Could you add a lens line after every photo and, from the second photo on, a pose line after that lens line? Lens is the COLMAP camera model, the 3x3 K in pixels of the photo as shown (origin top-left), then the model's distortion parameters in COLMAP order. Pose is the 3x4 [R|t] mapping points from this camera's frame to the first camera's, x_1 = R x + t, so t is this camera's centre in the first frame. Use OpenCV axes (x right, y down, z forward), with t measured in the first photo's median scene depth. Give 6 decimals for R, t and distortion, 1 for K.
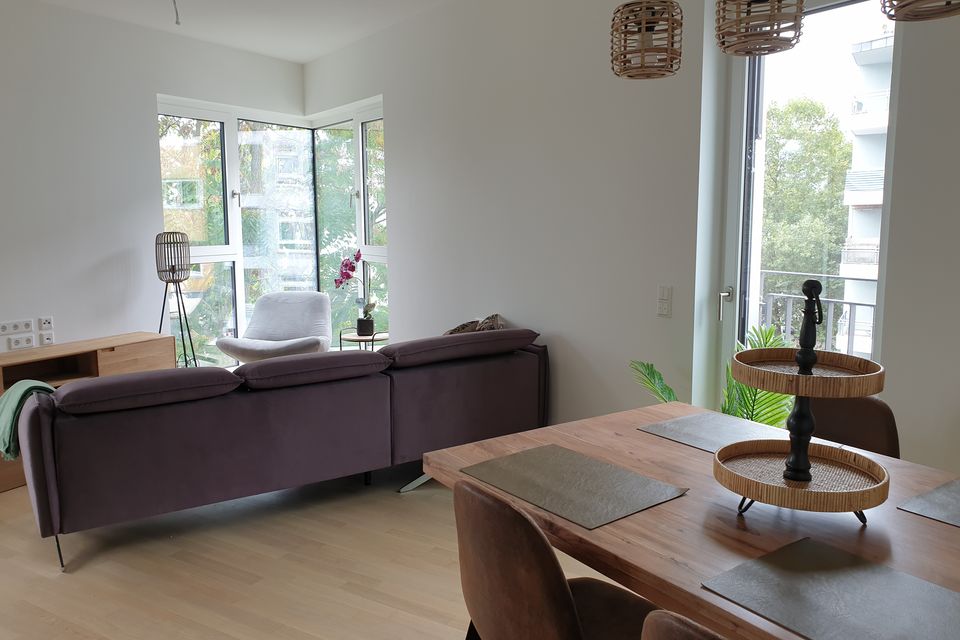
lens RADIAL K [[727.4, 0, 480.0], [0, 727.4, 320.0], [0, 0, 1]] dist [0.038259, -0.000554]
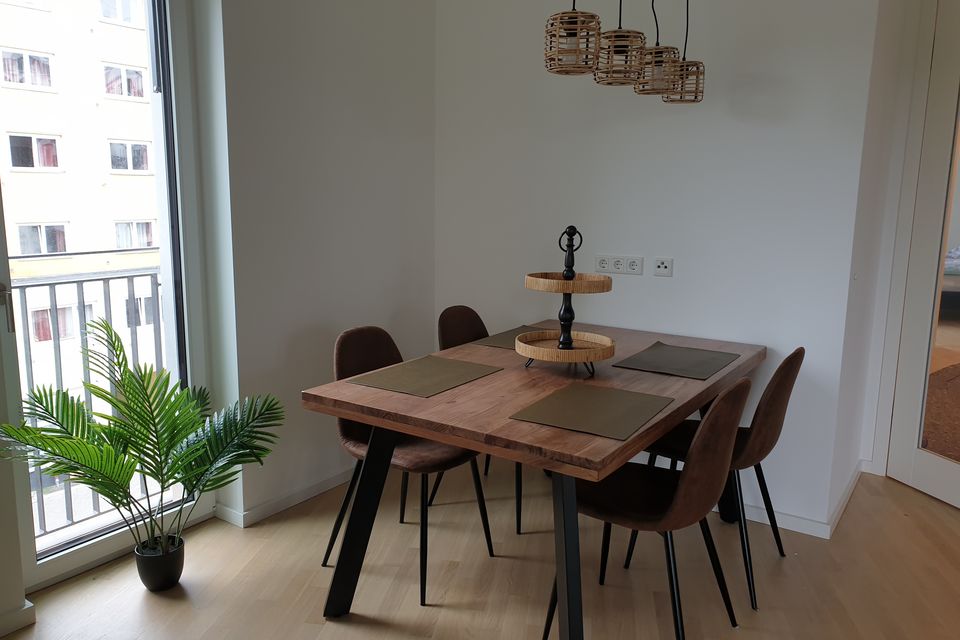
lens RADIAL K [[741.6, 0, 449.8], [0, 741.6, 321.2], [0, 0, 1]] dist [0.115321, -0.000071]
pose [[-0.355167, -0.161439, 0.920757, -1.409766], [0.116724, 0.969607, 0.215028, -0.333513], [-0.927487, 0.183845, -0.325528, 2.473456]]
